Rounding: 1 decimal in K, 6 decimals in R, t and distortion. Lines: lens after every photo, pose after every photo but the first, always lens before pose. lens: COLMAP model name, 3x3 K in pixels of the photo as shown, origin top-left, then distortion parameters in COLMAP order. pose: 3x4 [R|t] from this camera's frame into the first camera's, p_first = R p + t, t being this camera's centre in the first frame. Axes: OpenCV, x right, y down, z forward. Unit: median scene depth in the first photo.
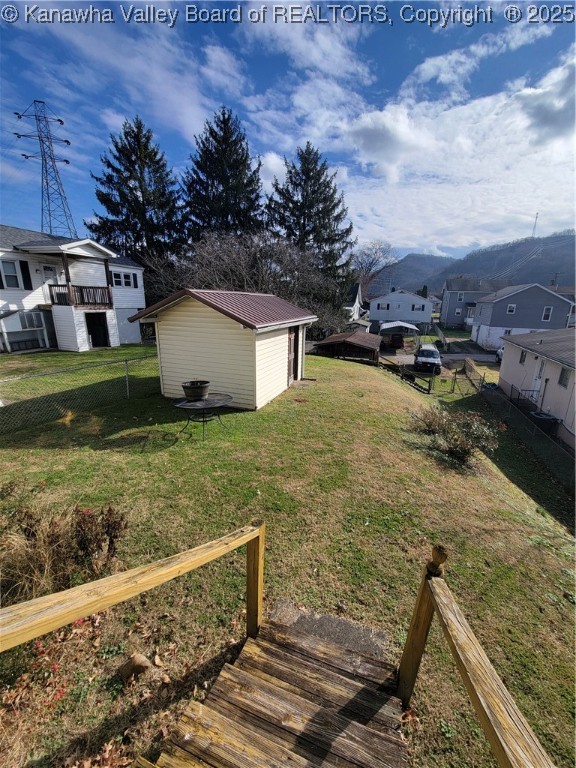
lens RADIAL K [[314.0, 0, 298.7], [0, 314.0, 385.0], [0, 0, 1]] dist [0.000409, 0.000145]
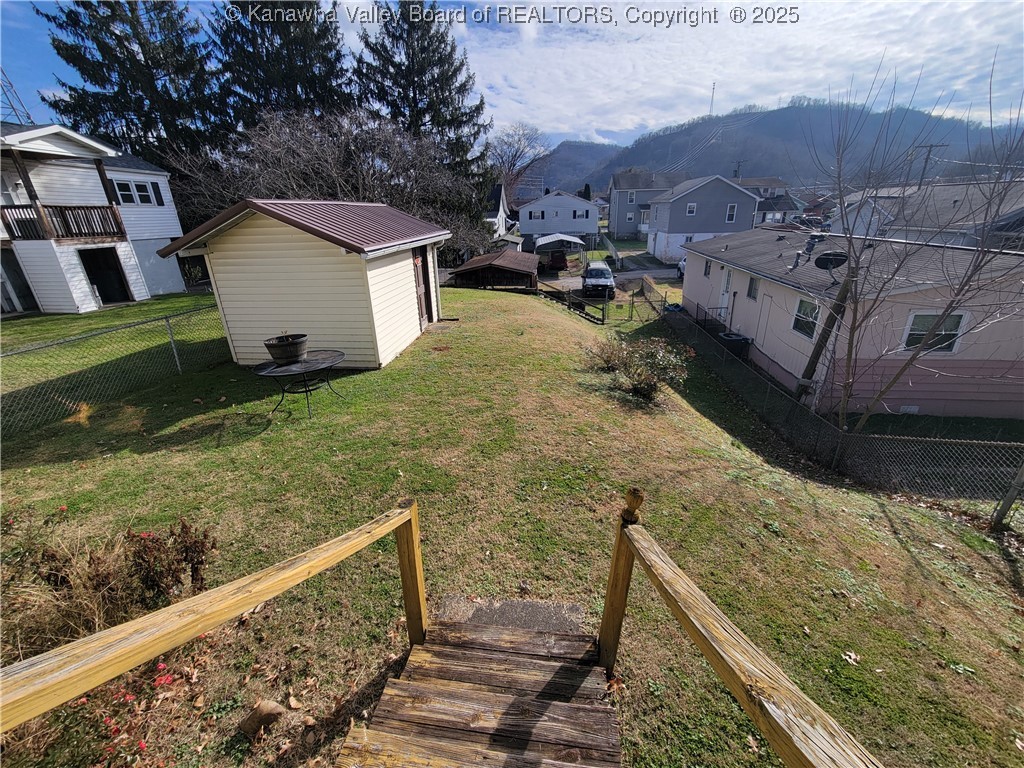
lens RADIAL K [[418.7, 0, 513.3], [0, 418.7, 370.8], [0, 0, 1]] dist [0.000409, 0.000145]
pose [[0.977789, -0.119570, 0.172136, -0.004549], [0.101617, 0.988767, 0.109604, 0.011920], [-0.183308, -0.089678, 0.978957, -0.000568]]
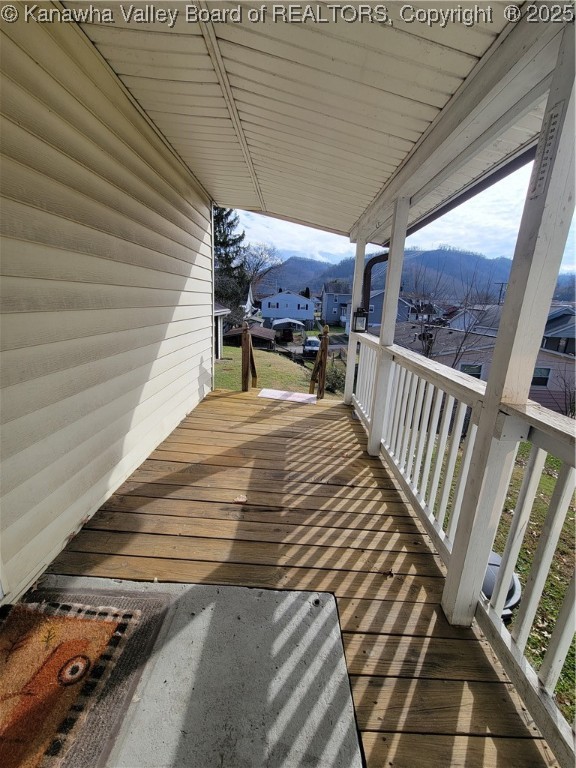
lens RADIAL K [[314.0, 0, 298.7], [0, 314.0, 385.0], [0, 0, 1]] dist [0.000409, 0.000145]
pose [[0.942245, -0.065474, 0.328463, -0.174531], [0.064678, 0.997817, 0.013359, 0.135274], [-0.328620, 0.008657, 0.944422, -0.452871]]
